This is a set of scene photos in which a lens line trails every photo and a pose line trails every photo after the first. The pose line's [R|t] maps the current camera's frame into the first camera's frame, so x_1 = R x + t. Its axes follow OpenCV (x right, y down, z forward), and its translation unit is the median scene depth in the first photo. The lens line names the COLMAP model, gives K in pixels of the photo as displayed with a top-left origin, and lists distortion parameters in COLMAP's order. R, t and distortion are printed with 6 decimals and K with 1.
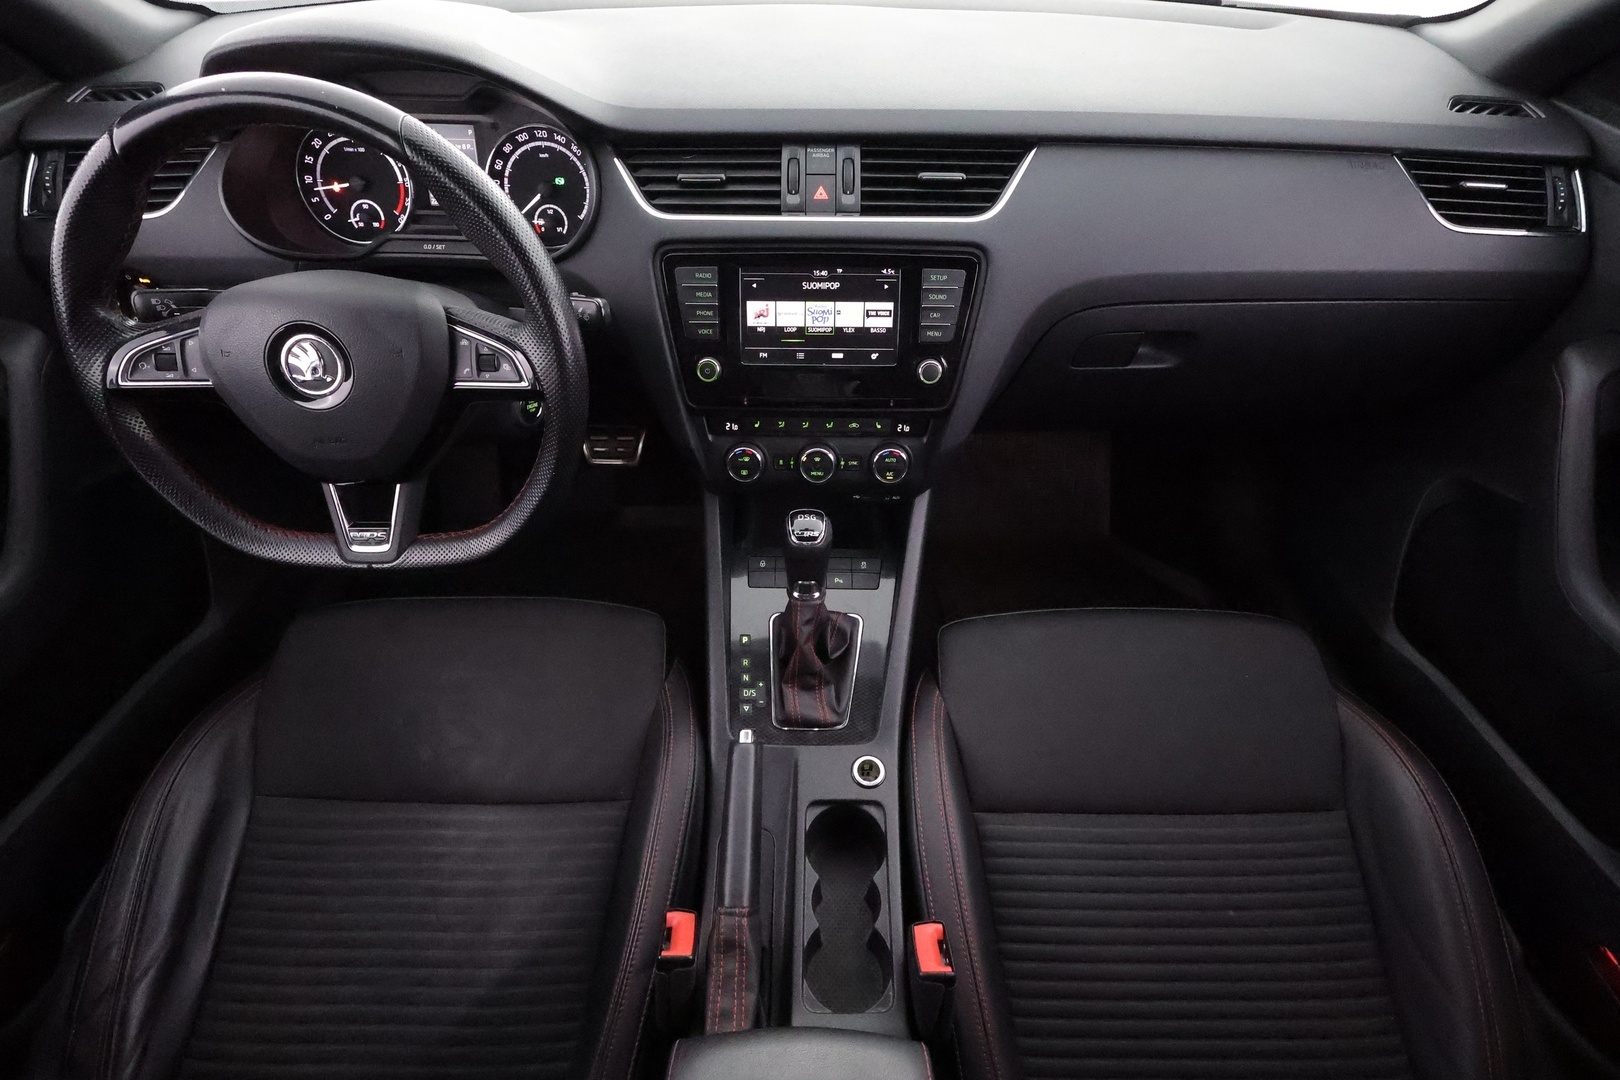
lens RADIAL K [[745.0, 0, 808.4], [0, 745.0, 541.6], [0, 0, 1]] dist [0.000619, 0.000553]
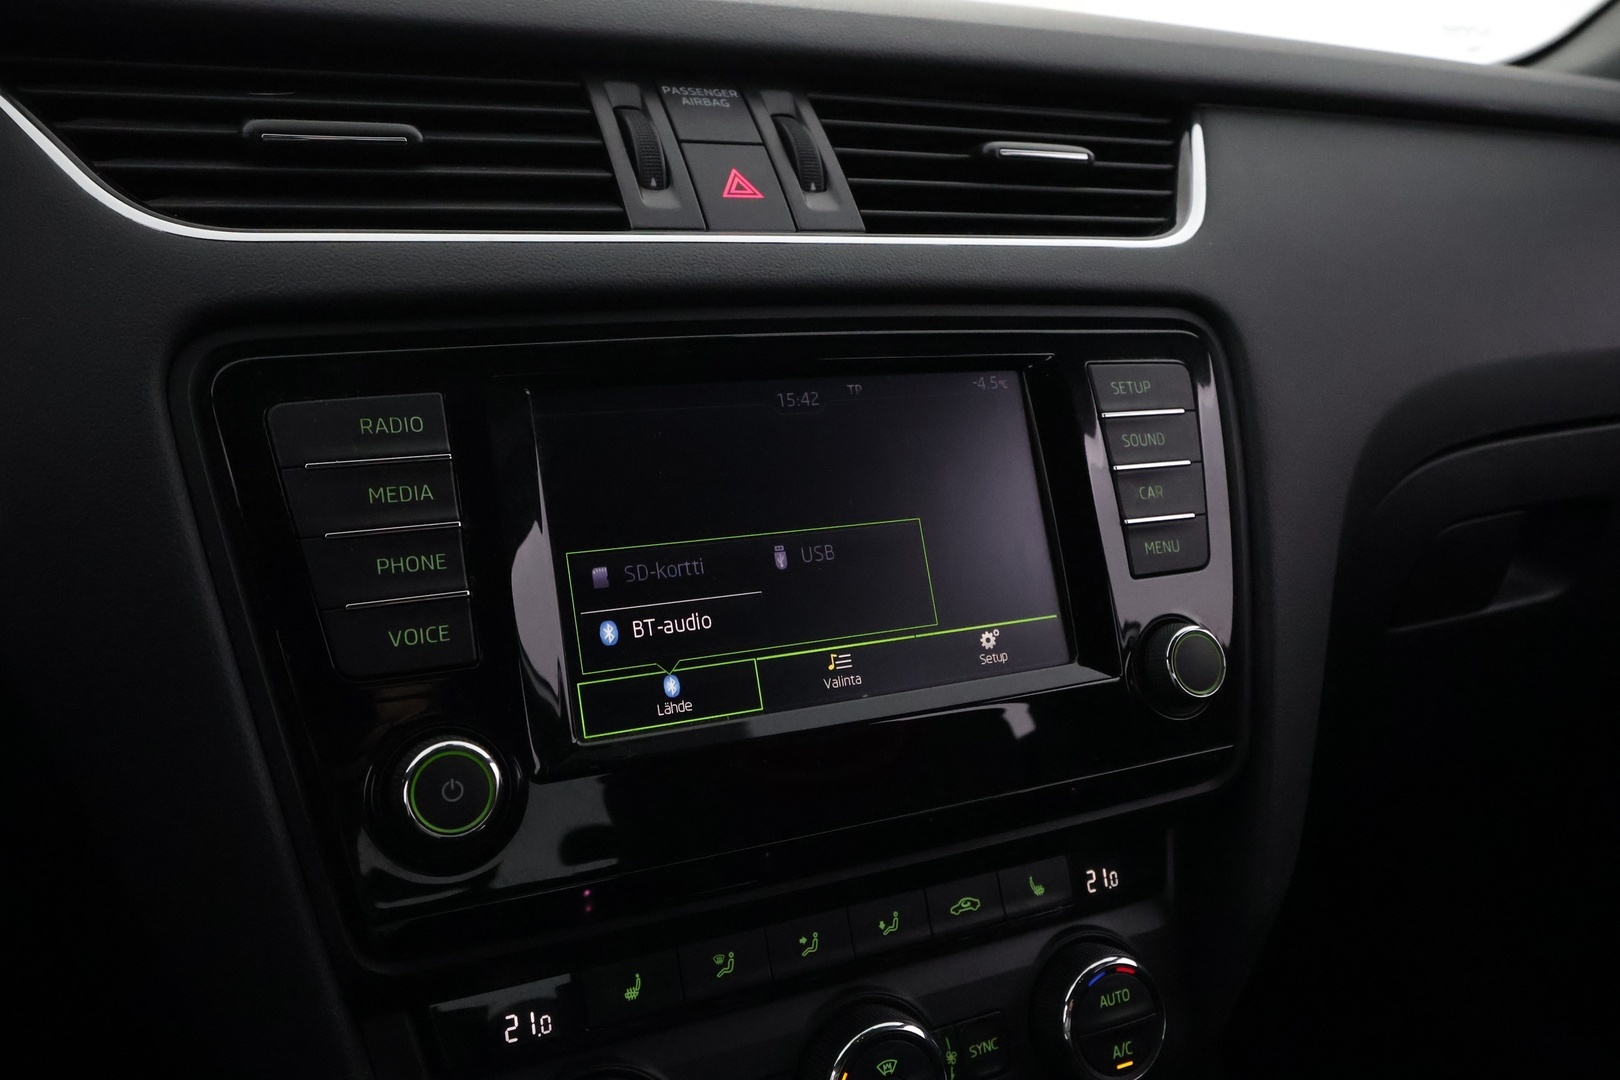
lens RADIAL K [[1267.4, 0, 807.0], [0, 1267.4, 542.7], [0, 0, 1]] dist [-0.000022, 0.002969]
pose [[0.898320, -0.098590, 0.428137, -0.198689], [0.291381, 0.863032, -0.412641, -0.102293], [-0.328814, 0.495435, 0.804006, 0.615302]]
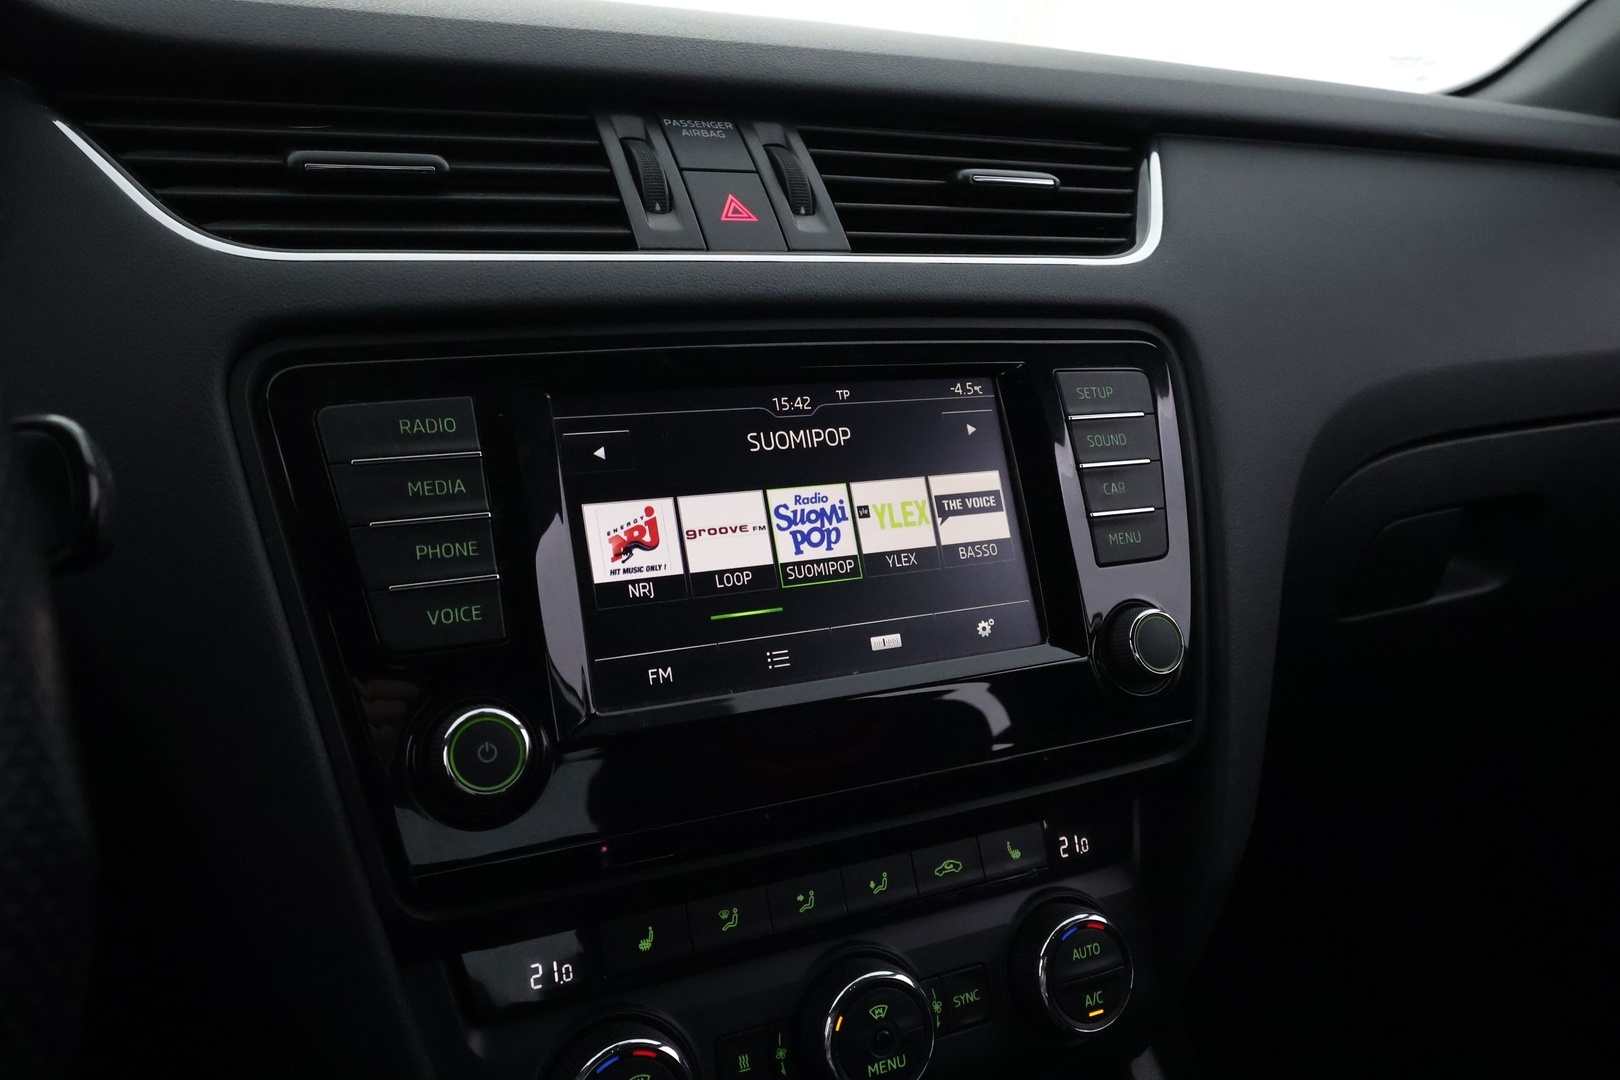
lens RADIAL K [[1267.4, 0, 808.2], [0, 1267.4, 543.0], [0, 0, 1]] dist [-0.000022, 0.002969]
pose [[0.889486, -0.097916, 0.446349, -0.226416], [0.305523, 0.853785, -0.421552, -0.073814], [-0.339809, 0.511334, 0.789346, 0.586284]]
